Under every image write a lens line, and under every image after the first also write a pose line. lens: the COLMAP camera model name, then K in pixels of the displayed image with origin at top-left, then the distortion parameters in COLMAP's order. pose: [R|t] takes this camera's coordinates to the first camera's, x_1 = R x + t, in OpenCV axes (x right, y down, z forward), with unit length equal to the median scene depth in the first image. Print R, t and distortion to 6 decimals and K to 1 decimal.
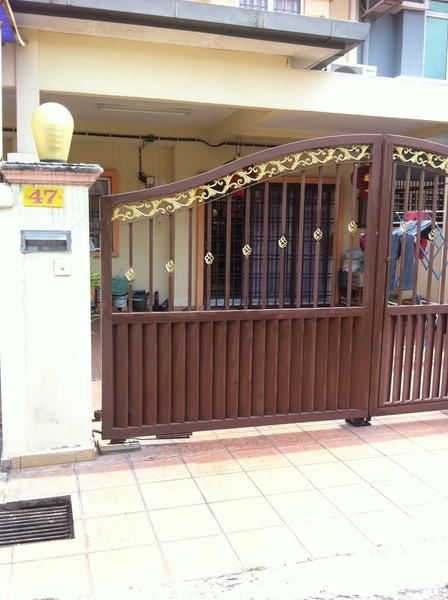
lens RADIAL K [[592.6, 0, 223.6], [0, 592.6, 315.5], [0, 0, 1]] dist [0.145716, -0.449658]
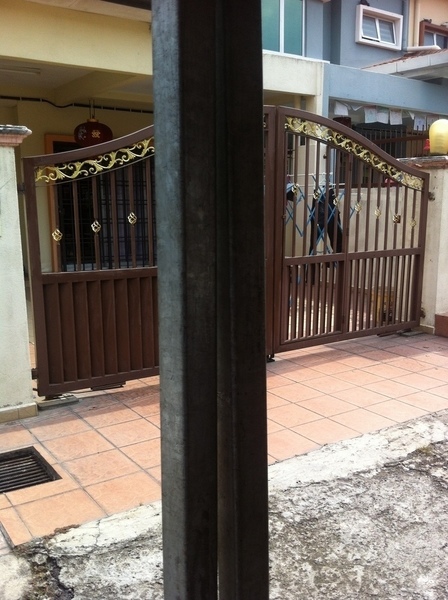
lens RADIAL K [[592.6, 0, 223.6], [0, 592.6, 315.5], [0, 0, 1]] dist [0.145716, -0.449658]
pose [[0.954154, -0.064653, 0.292249, -0.192204], [0.047903, 0.996792, 0.064118, 0.016726], [-0.295456, -0.047179, 0.954191, -0.075706]]
